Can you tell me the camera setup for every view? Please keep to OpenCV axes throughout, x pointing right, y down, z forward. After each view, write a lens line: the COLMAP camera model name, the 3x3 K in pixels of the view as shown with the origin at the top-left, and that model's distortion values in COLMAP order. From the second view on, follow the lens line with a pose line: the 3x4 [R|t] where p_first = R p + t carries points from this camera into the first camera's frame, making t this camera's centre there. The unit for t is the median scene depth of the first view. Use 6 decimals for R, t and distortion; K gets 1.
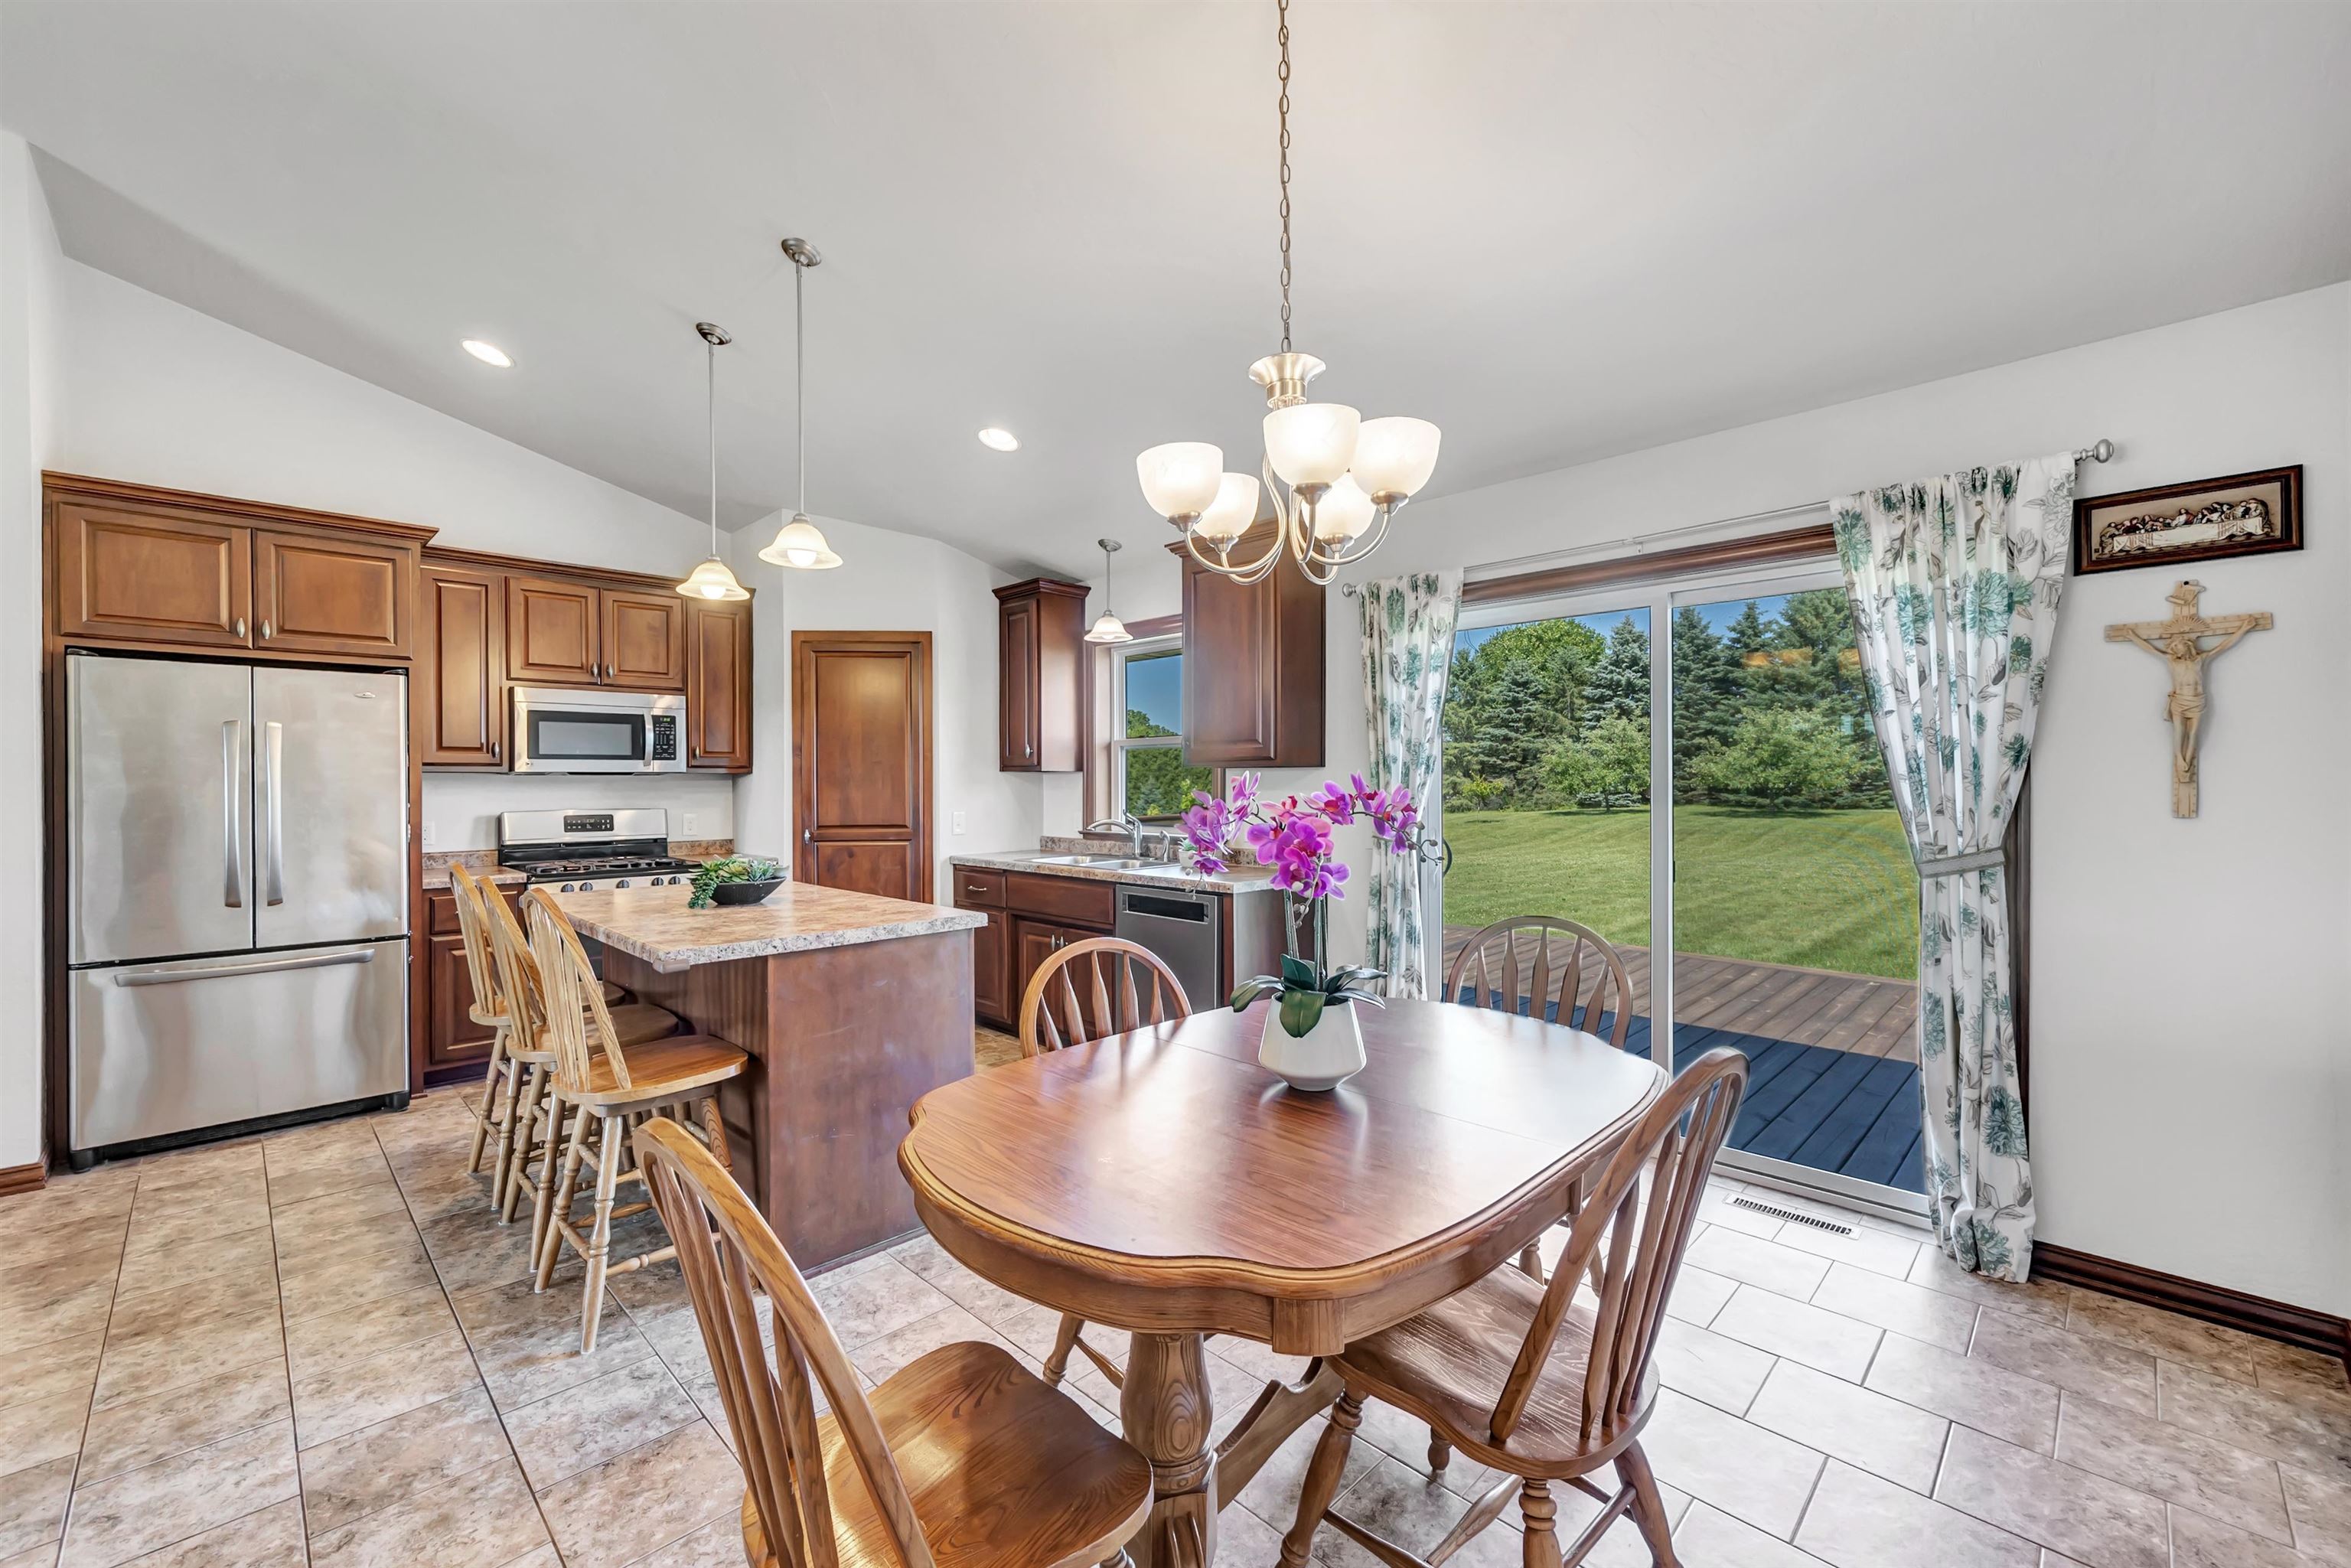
lens RADIAL K [[944.8, 0, 1197.3], [0, 944.8, 781.9], [0, 0, 1]] dist [-0.006348, 0.000223]
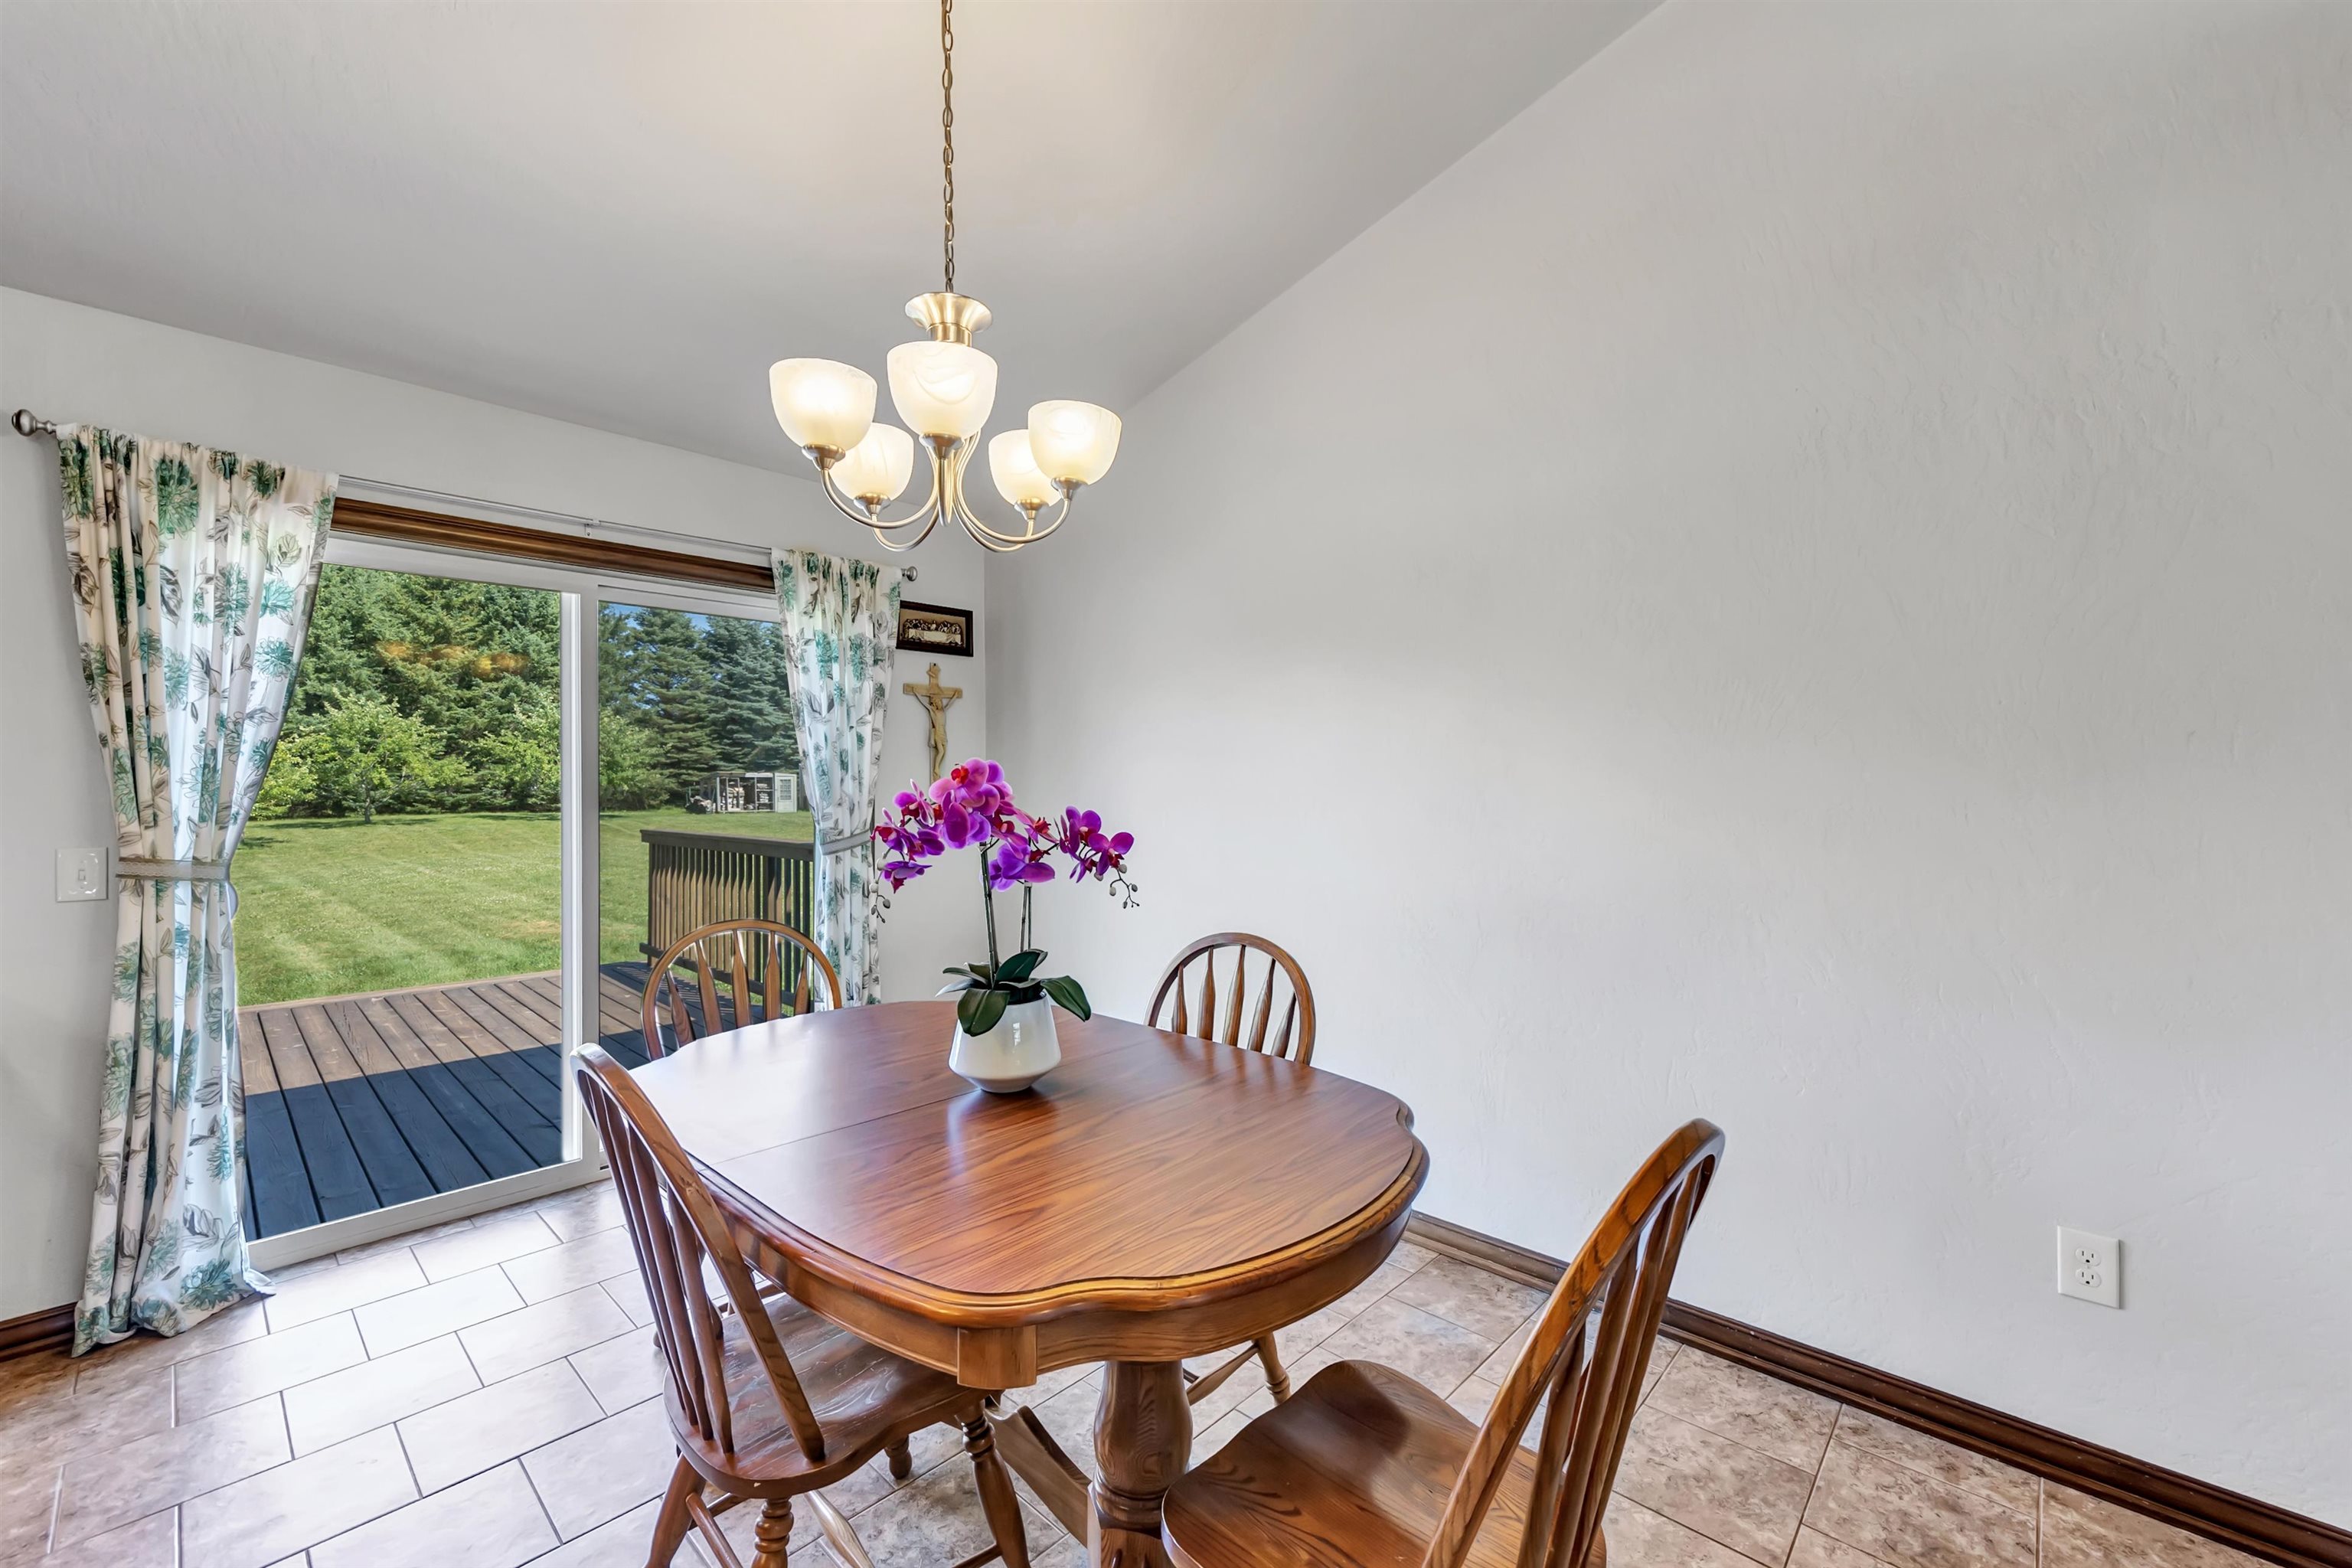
lens RADIAL K [[945.2, 0, 1152.6], [0, 945.2, 788.8], [0, 0, 1]] dist [-0.006348, 0.000223]
pose [[-0.015297, -0.000803, 0.999883, -0.423858], [0.005273, 0.999986, 0.000884, 0.008124], [-0.999869, 0.005286, -0.015293, 0.411631]]
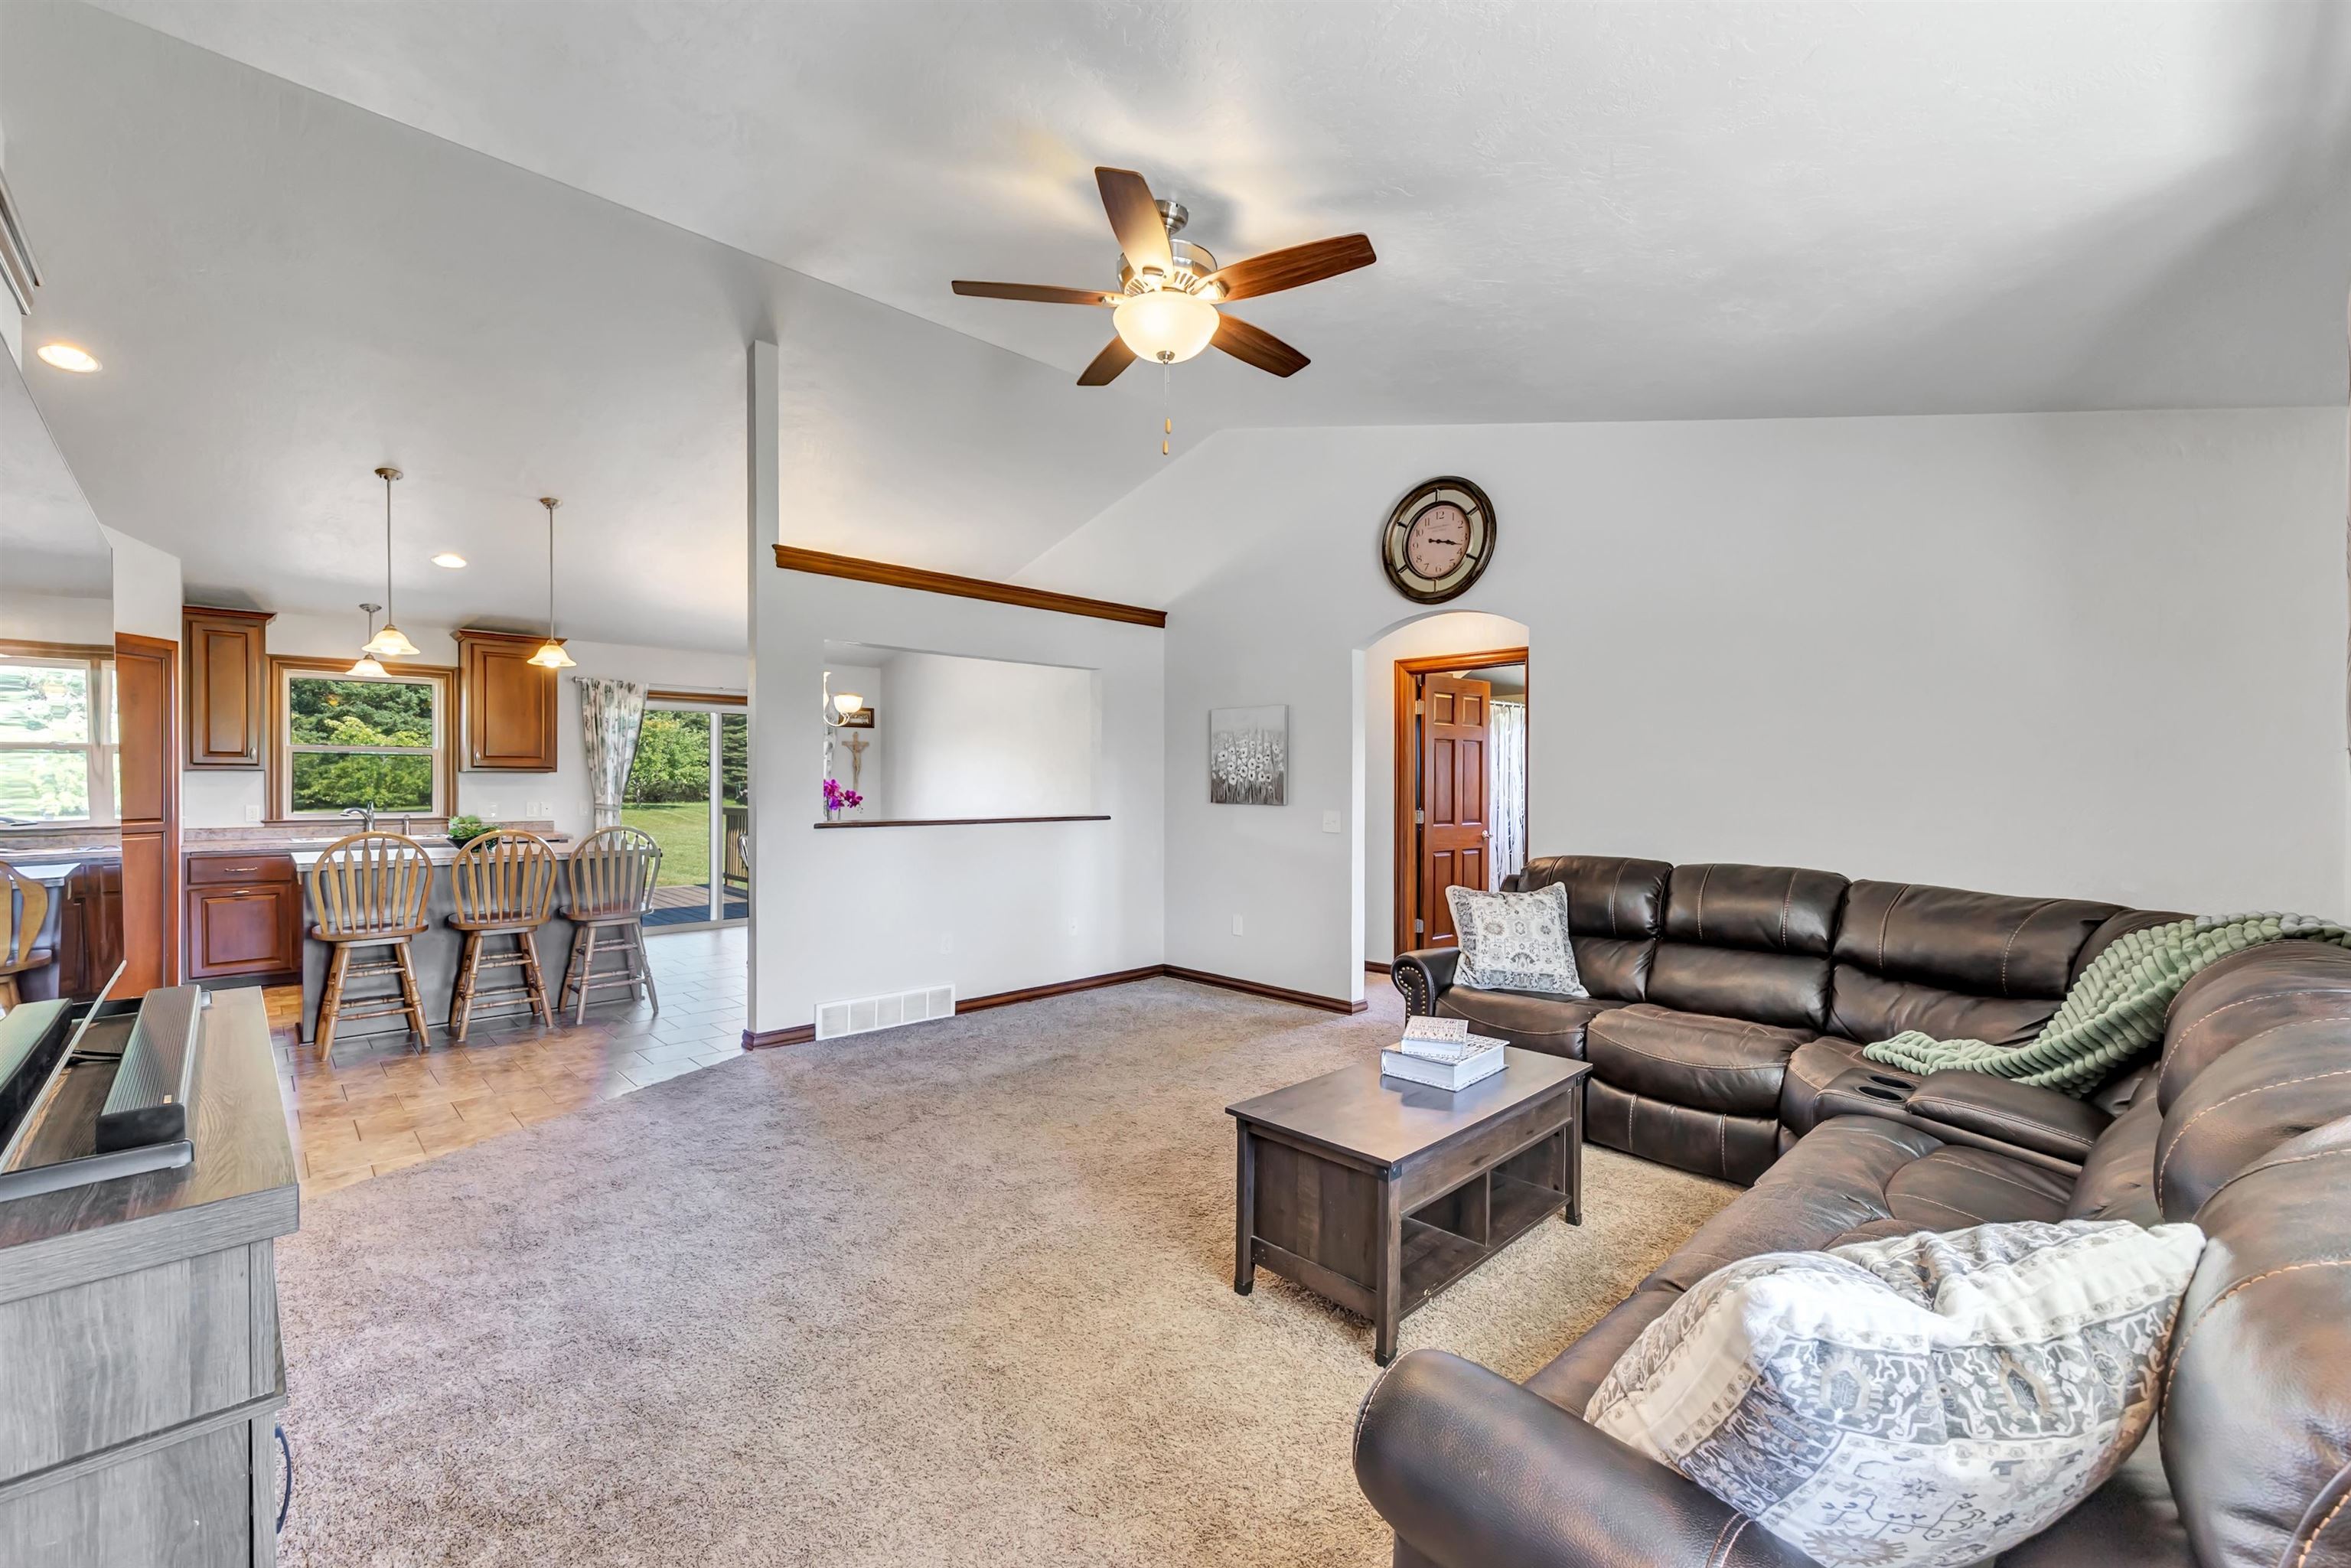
lens RADIAL K [[944.8, 0, 1127.0], [0, 944.8, 782.5], [0, 0, 1]] dist [-0.006348, 0.000223]
pose [[0.049037, 0.004456, 0.998787, -1.856224], [-0.003268, 0.999985, -0.004301, 0.008488], [-0.998792, -0.003053, 0.049051, -0.217230]]
